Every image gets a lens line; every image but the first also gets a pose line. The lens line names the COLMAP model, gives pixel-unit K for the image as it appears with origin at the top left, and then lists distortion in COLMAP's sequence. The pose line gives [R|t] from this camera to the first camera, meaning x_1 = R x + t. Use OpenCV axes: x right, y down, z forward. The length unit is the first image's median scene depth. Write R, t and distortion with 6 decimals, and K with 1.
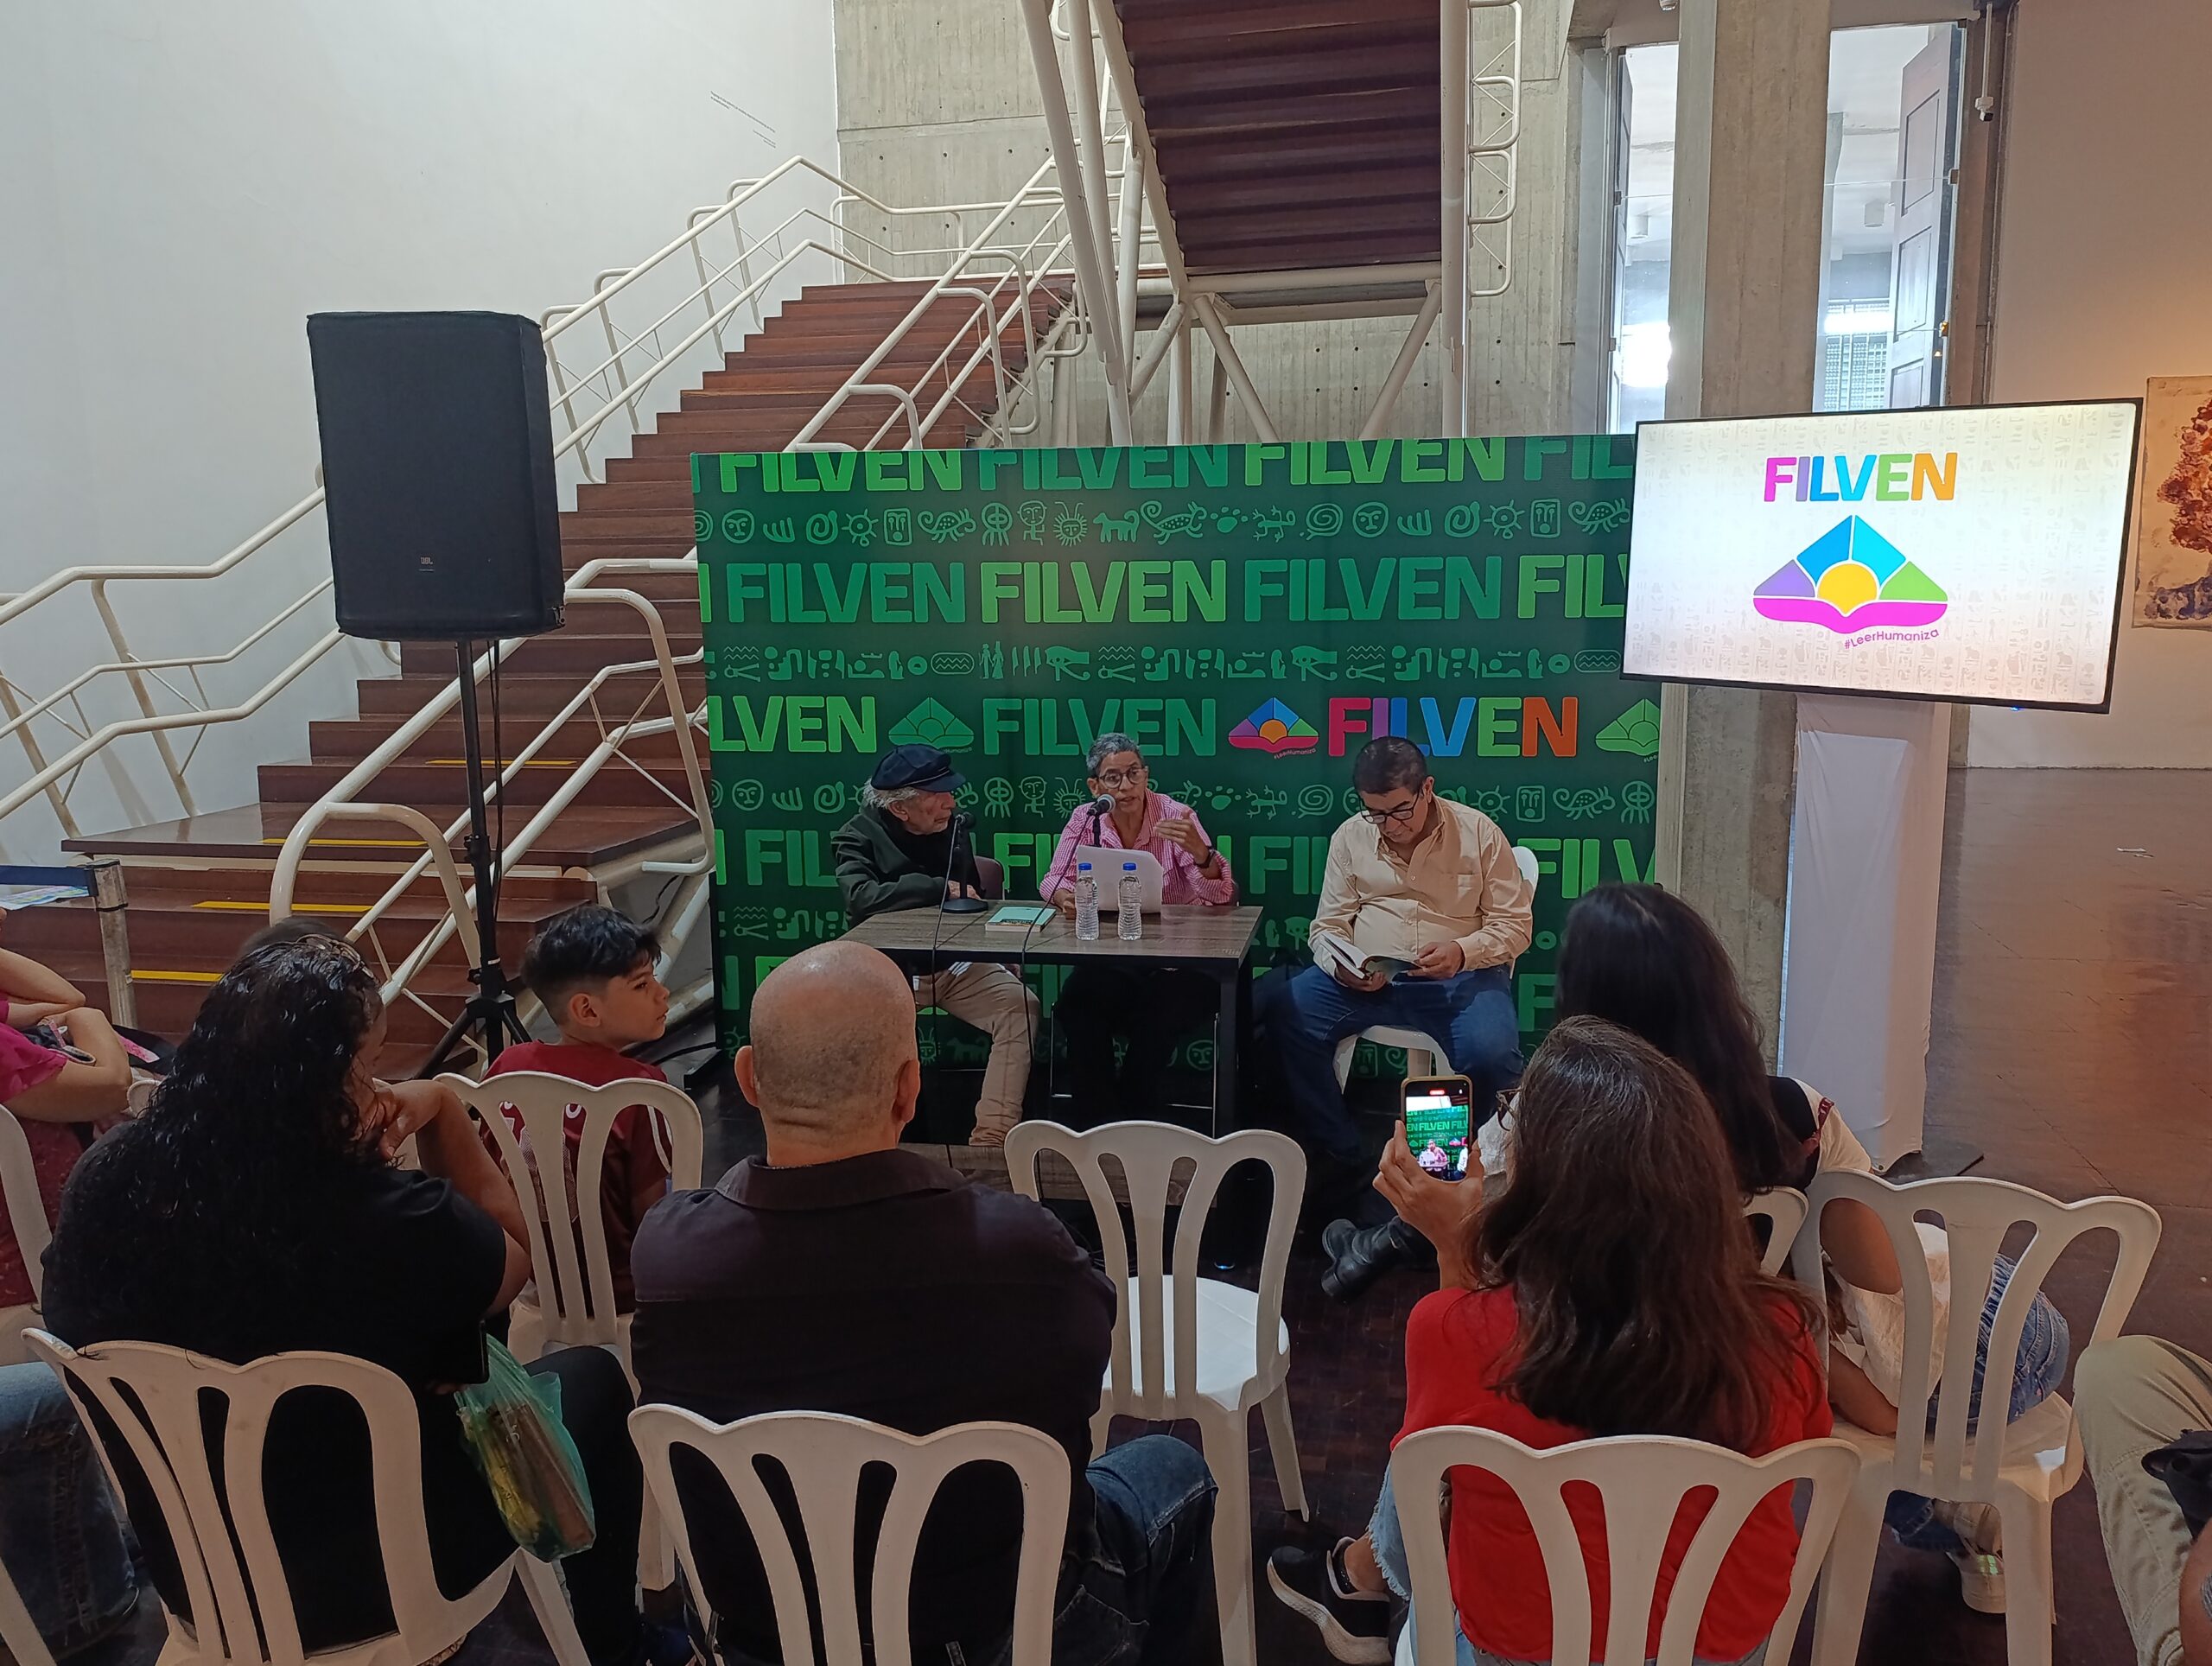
lens RADIAL K [[1712.0, 0, 1088.3], [0, 1712.0, 817.9], [0, 0, 1]] dist [0.053221, -0.067519]
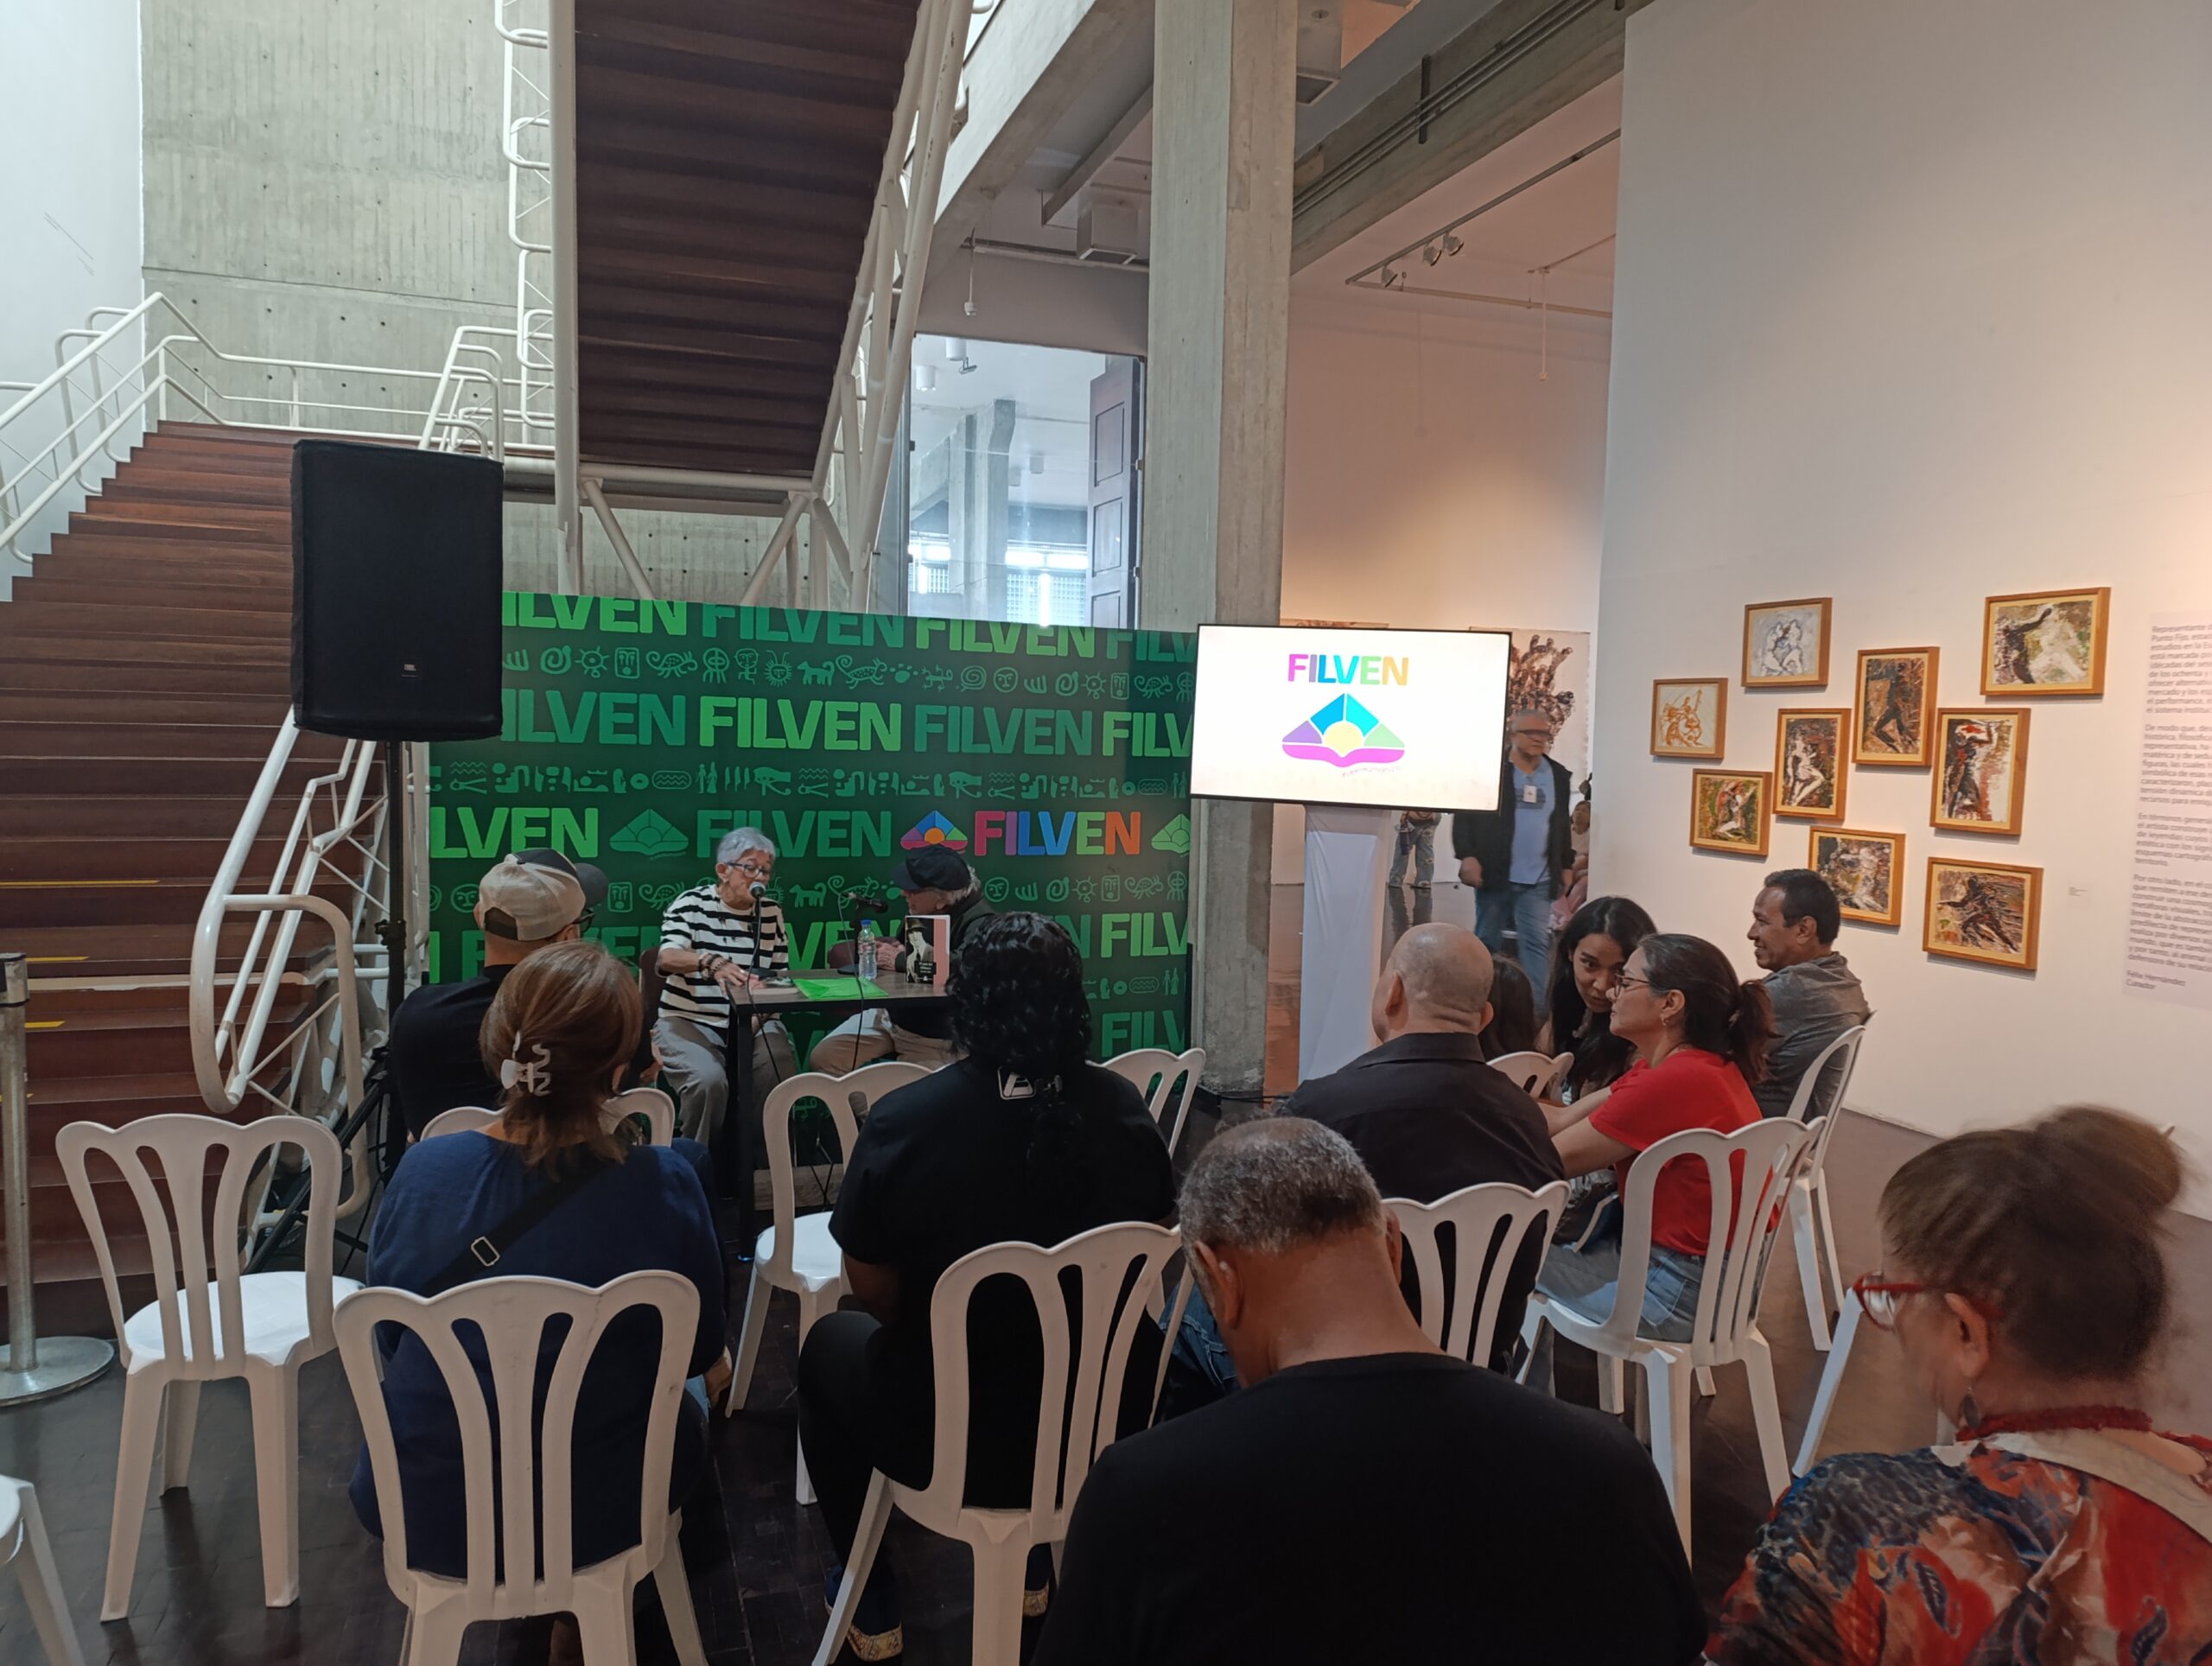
lens RADIAL K [[1532.0, 0, 1119.5], [0, 1532.0, 827.6], [0, 0, 1]] dist [0.046250, -0.058087]
pose [[0.846689, 0.002808, 0.532081, -0.388012], [0.043549, 0.996265, -0.074557, 0.034619], [-0.530303, 0.086298, 0.843405, -0.048318]]
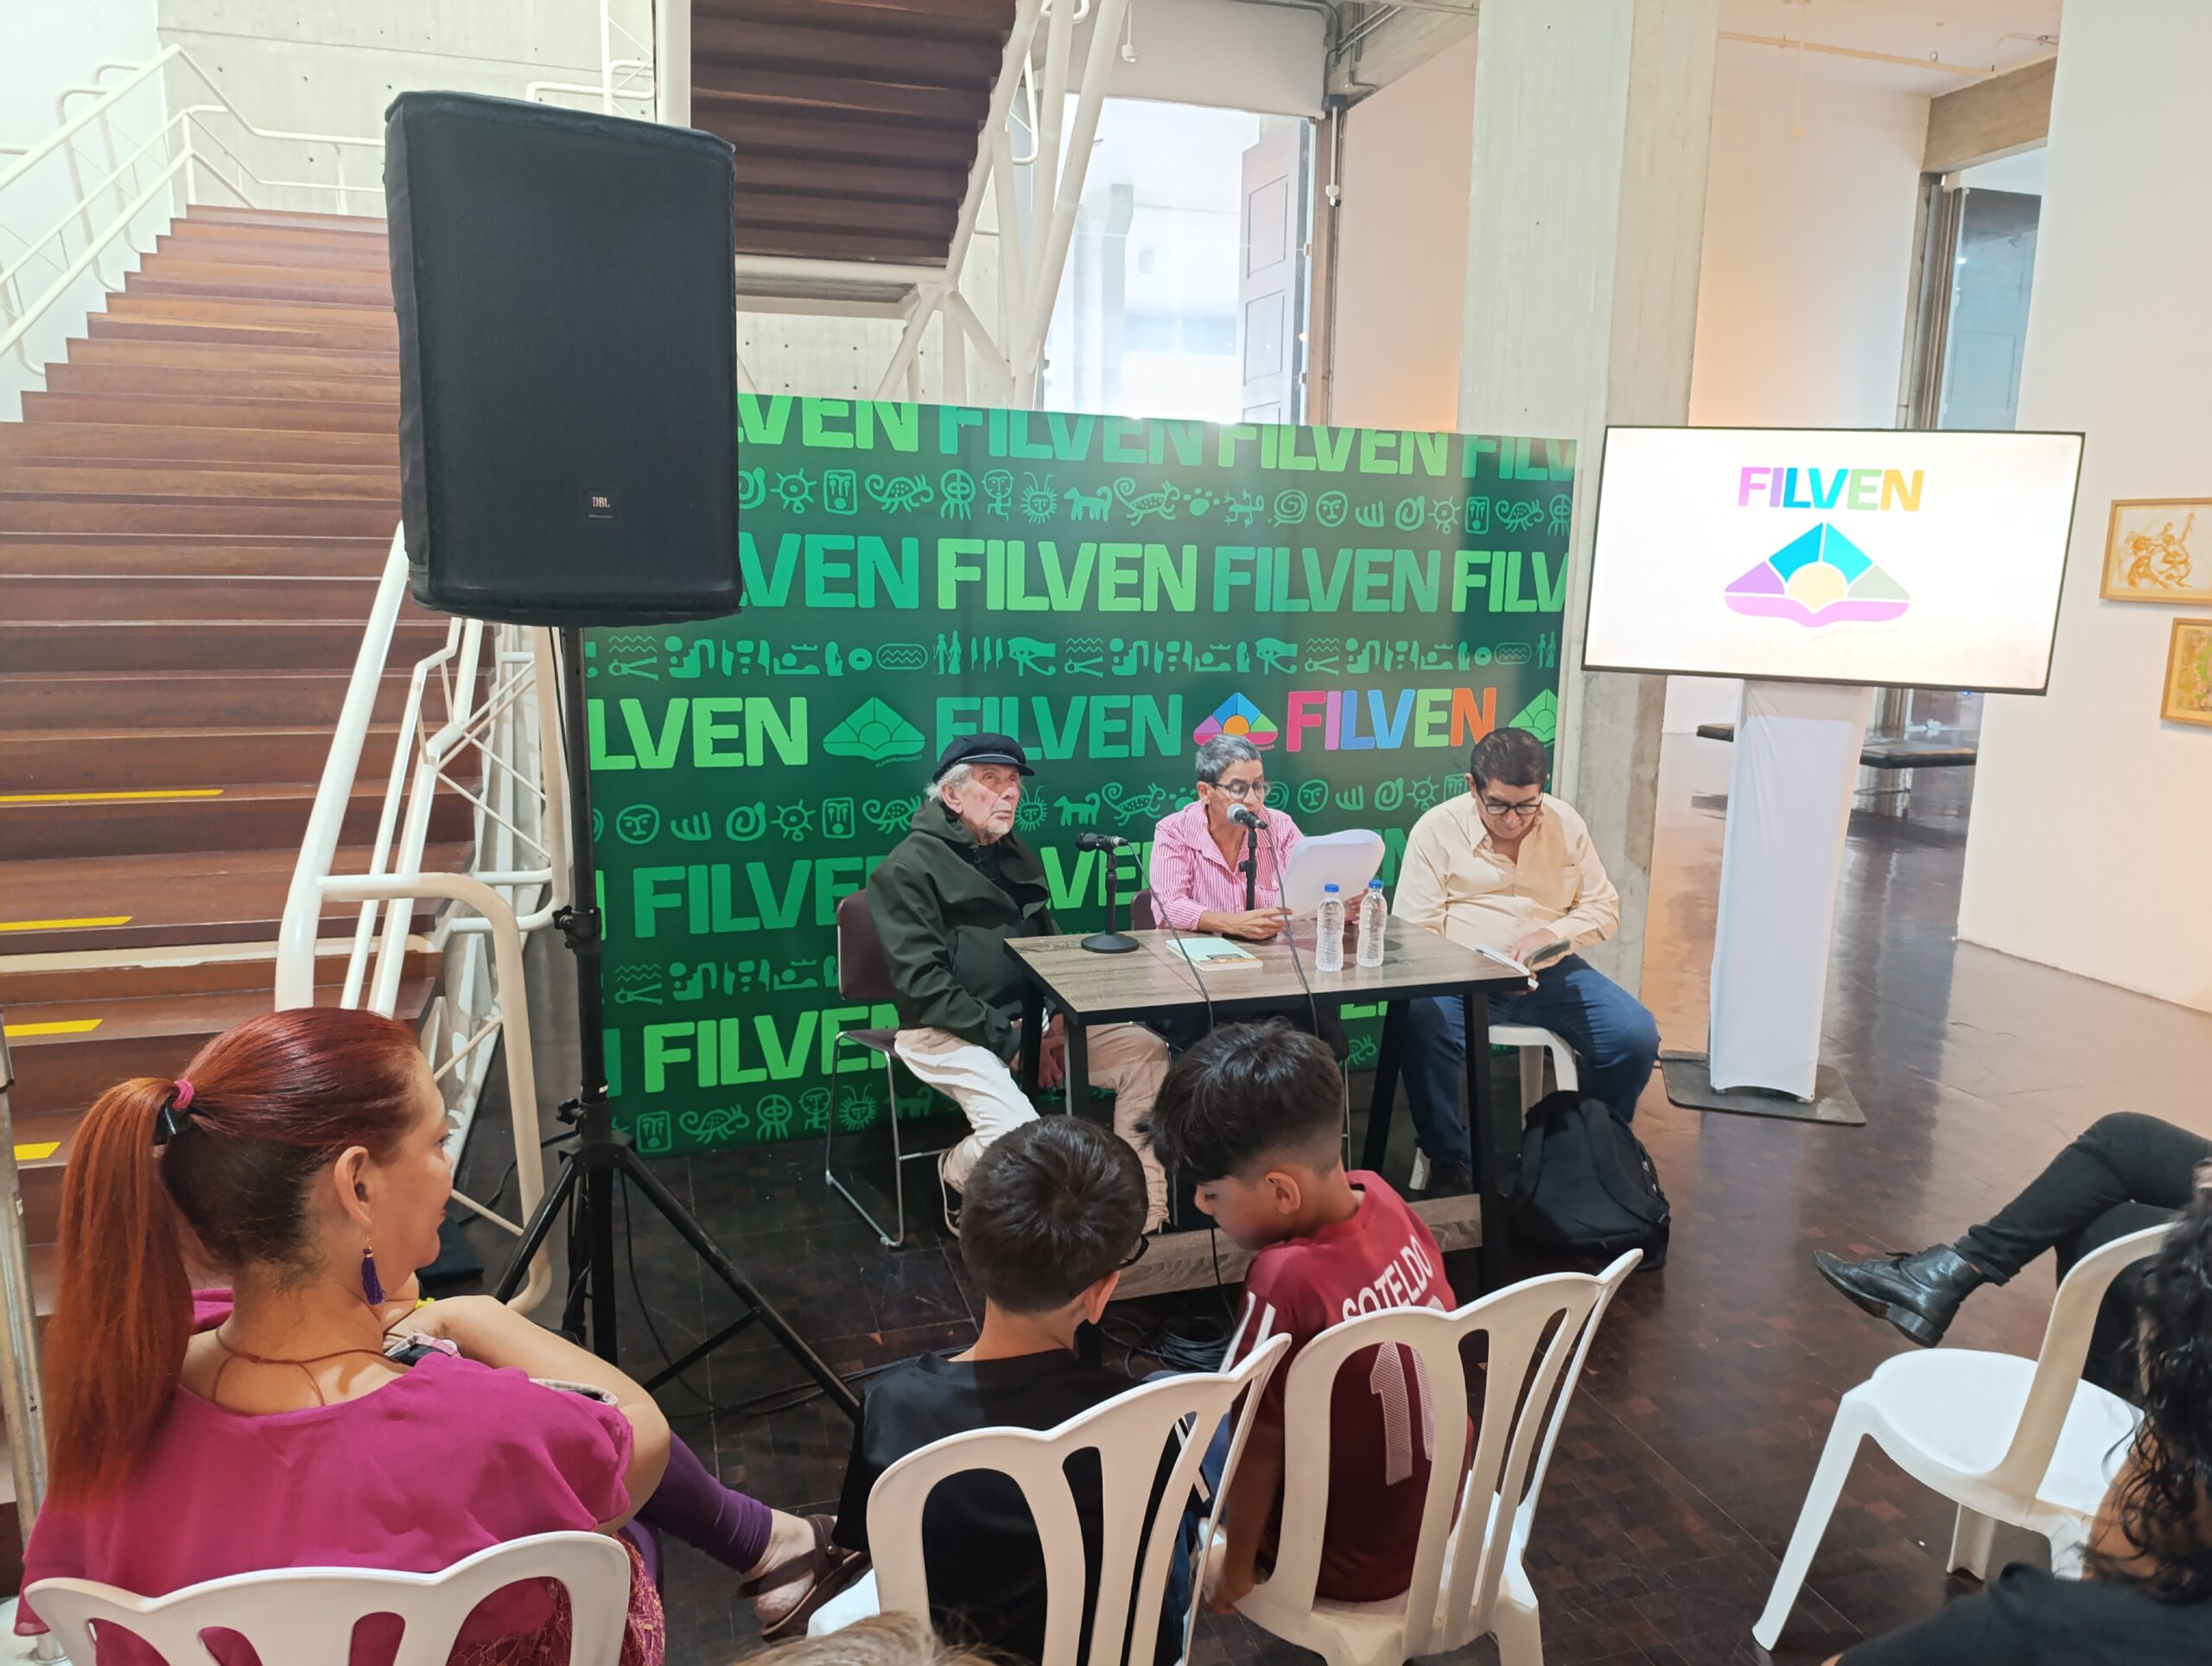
lens RADIAL K [[1532.0, 0, 1103.4], [0, 1532.0, 832.6], [0, 0, 1]] dist [0.046250, -0.058087]
pose [[0.868153, -0.058380, 0.492850, -0.380705], [0.046296, 0.998254, 0.036696, -0.026936], [-0.494132, -0.009040, 0.869340, 0.294035]]
